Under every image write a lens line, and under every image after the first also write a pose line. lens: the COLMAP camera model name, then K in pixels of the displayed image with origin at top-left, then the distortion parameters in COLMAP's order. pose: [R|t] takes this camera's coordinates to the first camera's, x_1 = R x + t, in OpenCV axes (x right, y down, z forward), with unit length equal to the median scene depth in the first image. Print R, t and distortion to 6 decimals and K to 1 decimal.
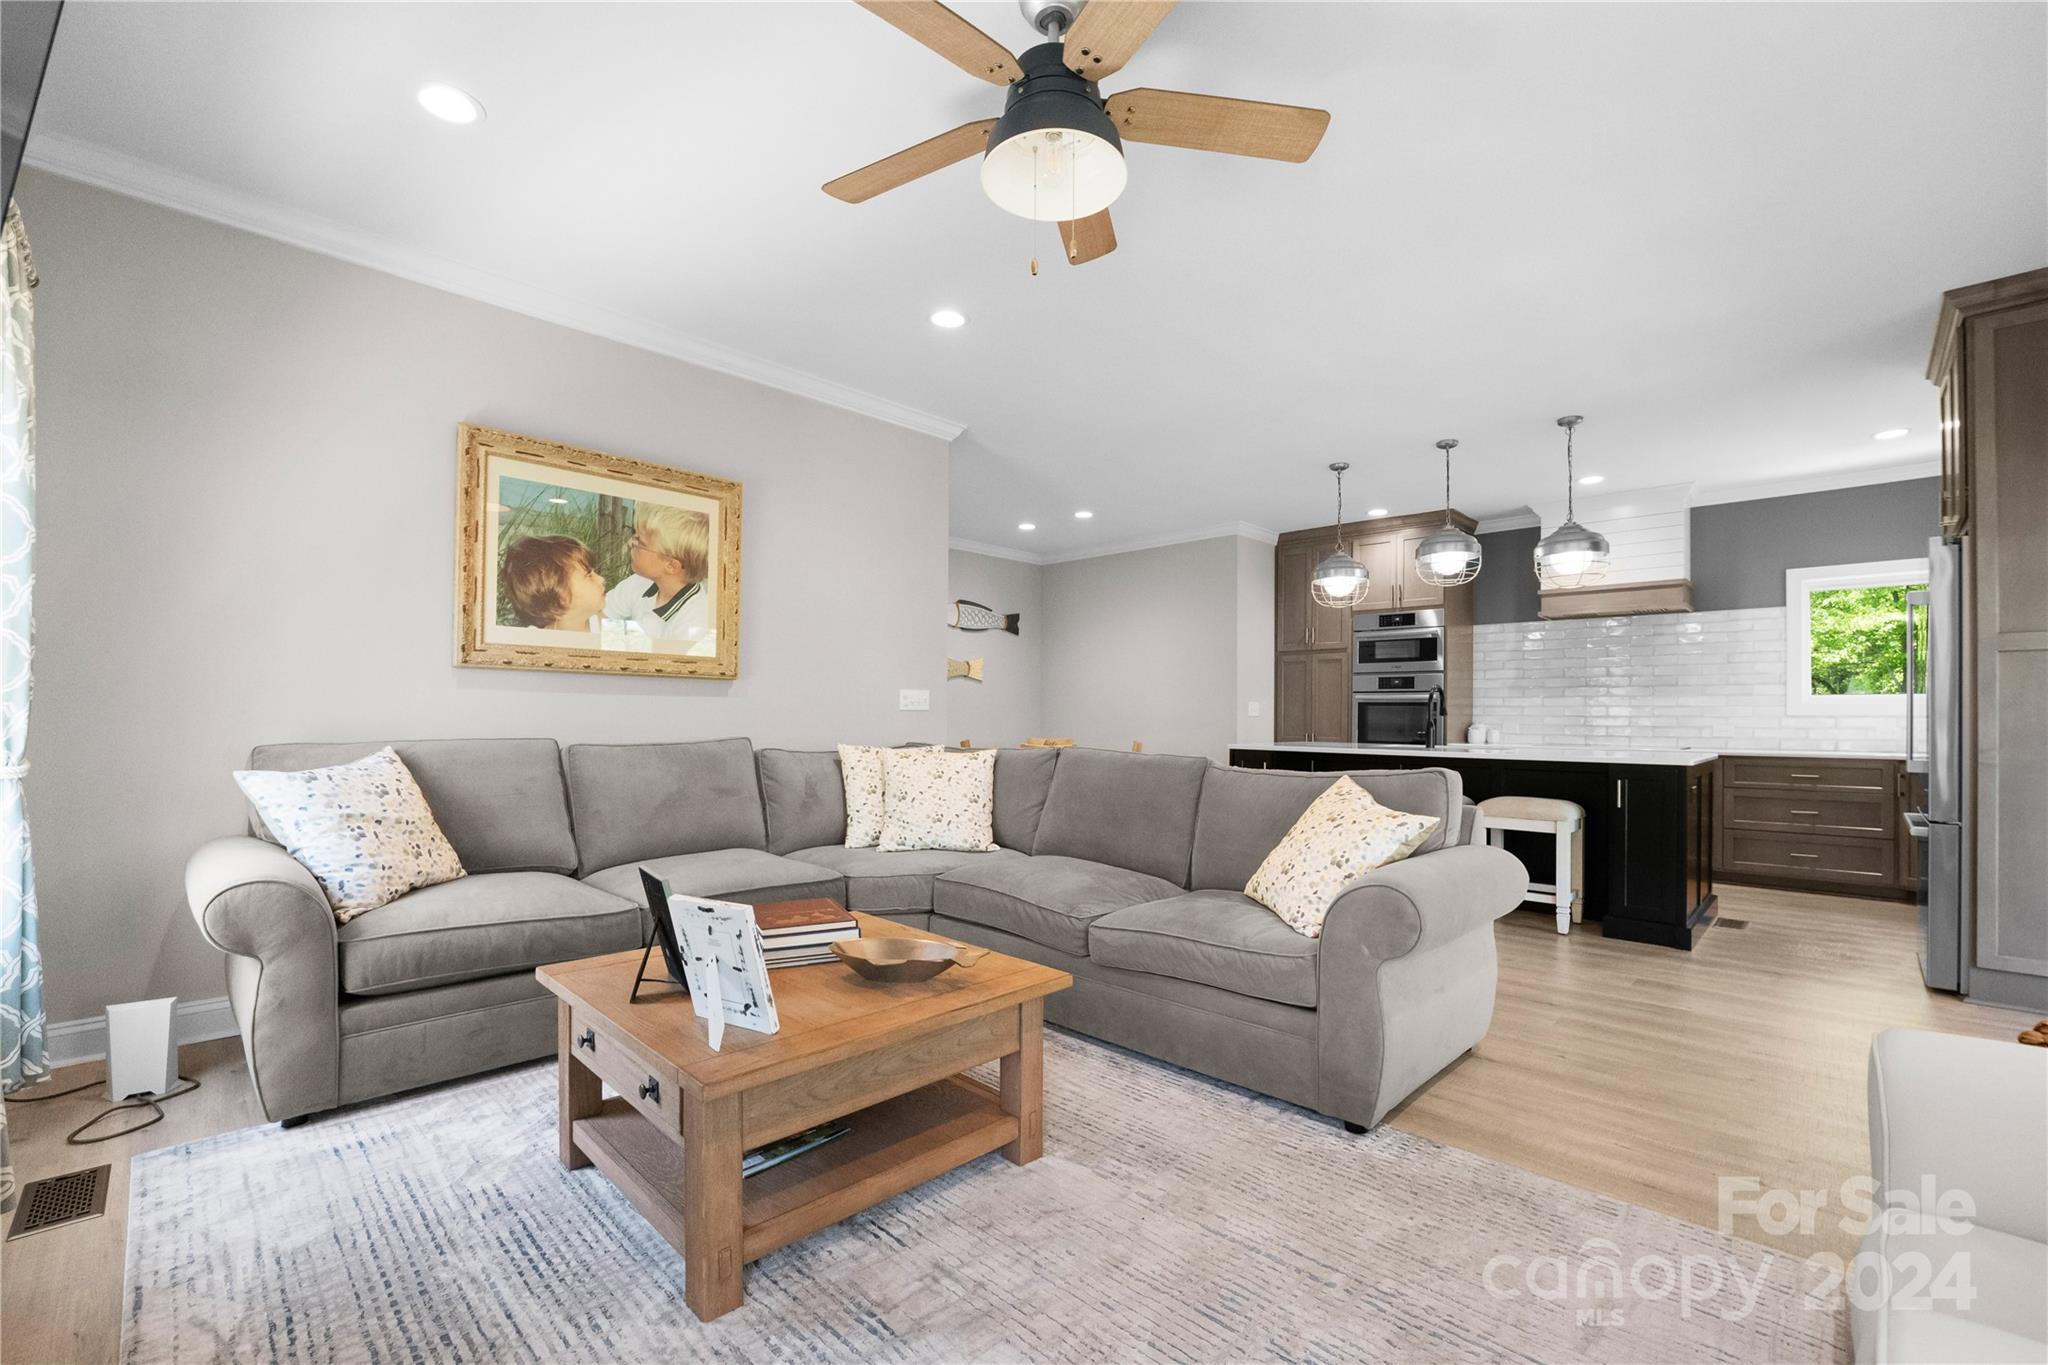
lens RADIAL K [[866.6, 0, 1034.6], [0, 866.6, 710.0], [0, 0, 1]] dist [-0.026879, 0.000095]
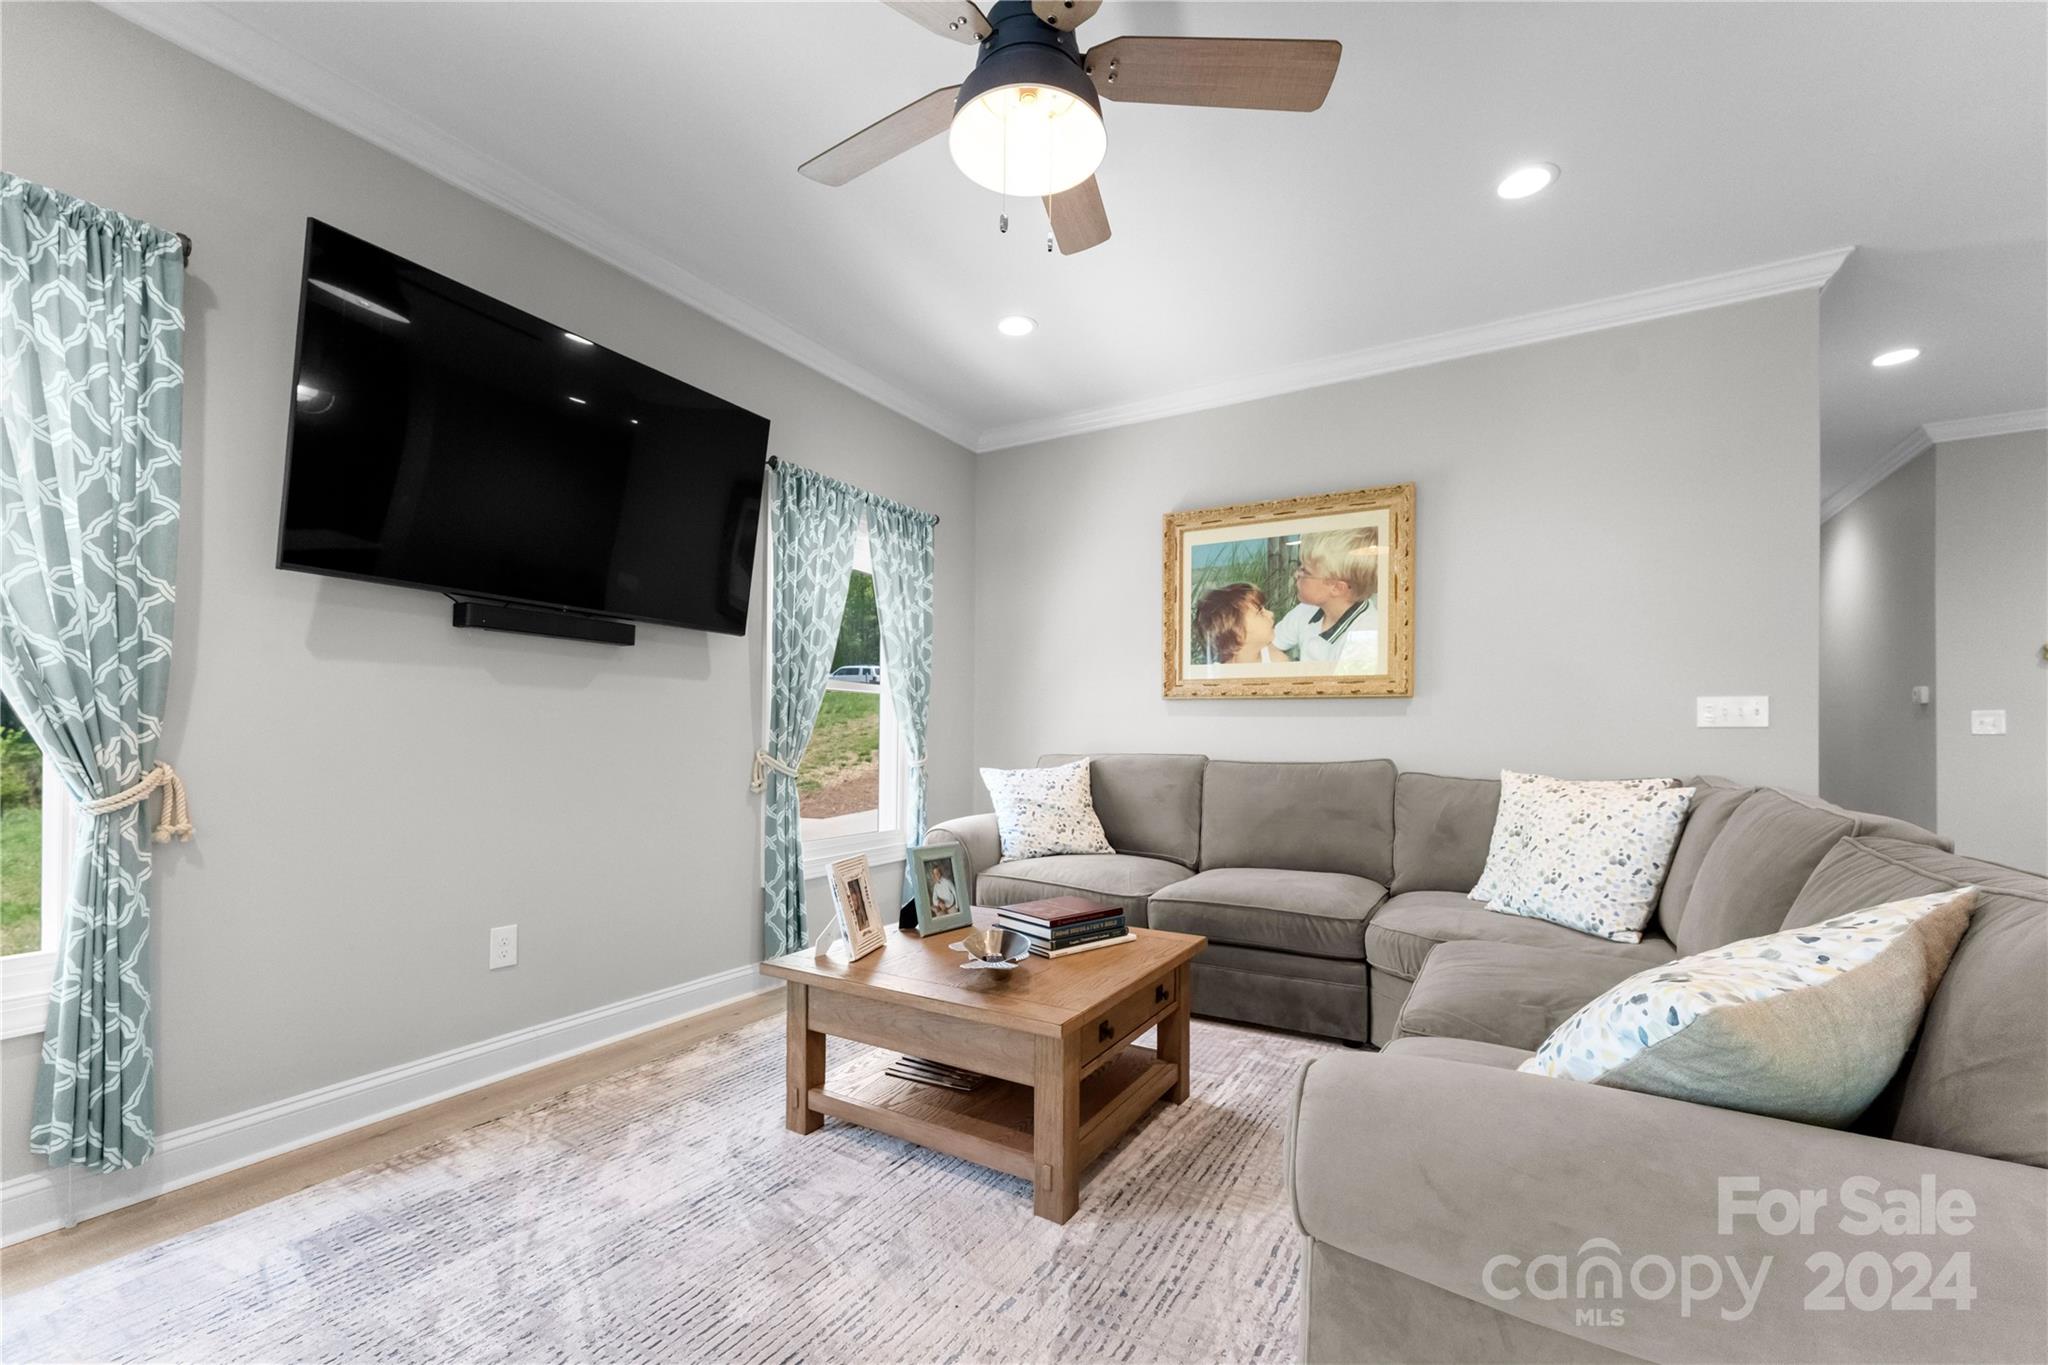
lens RADIAL K [[855.3, 0, 1021.8], [0, 855.3, 728.2], [0, 0, 1]] dist [0.001314, -0.000463]
pose [[0.221707, -0.014902, -0.974999, 0.454745], [0.004570, 0.999888, -0.014243, 0.009285], [0.975103, -0.001298, 0.221751, 0.398559]]
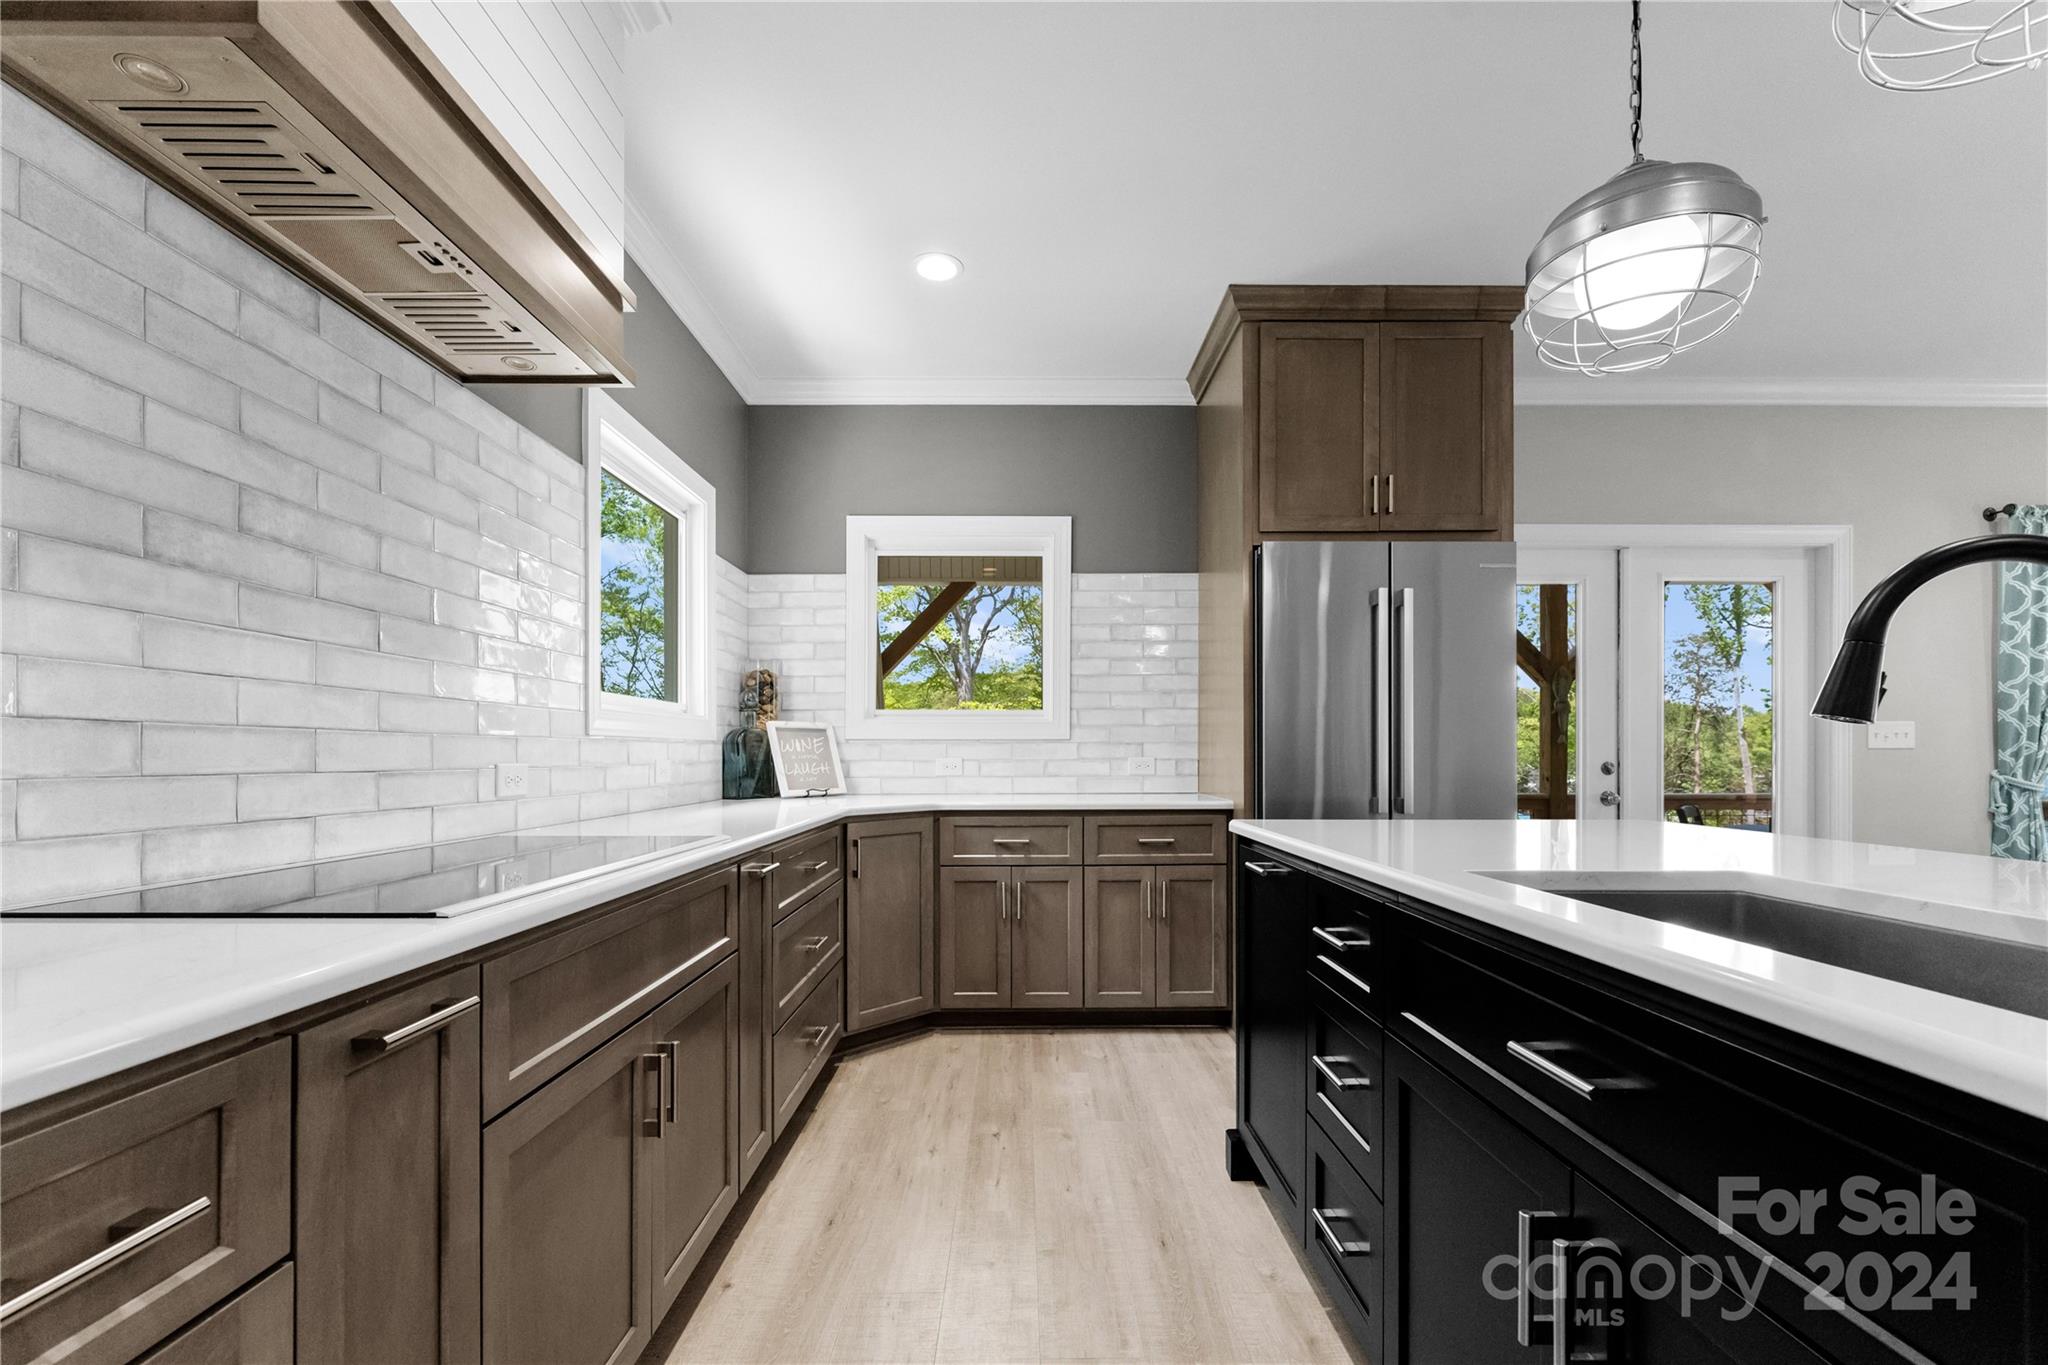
lens RADIAL K [[856.4, 0, 1038.0], [0, 856.4, 756.6], [0, 0, 1]] dist [0.001476, 0.000217]
pose [[-0.700252, -0.009060, 0.713838, 0.656083], [-0.010992, 0.999938, 0.001908, 0.020055], [-0.713811, -0.006511, -0.700308, 1.686441]]
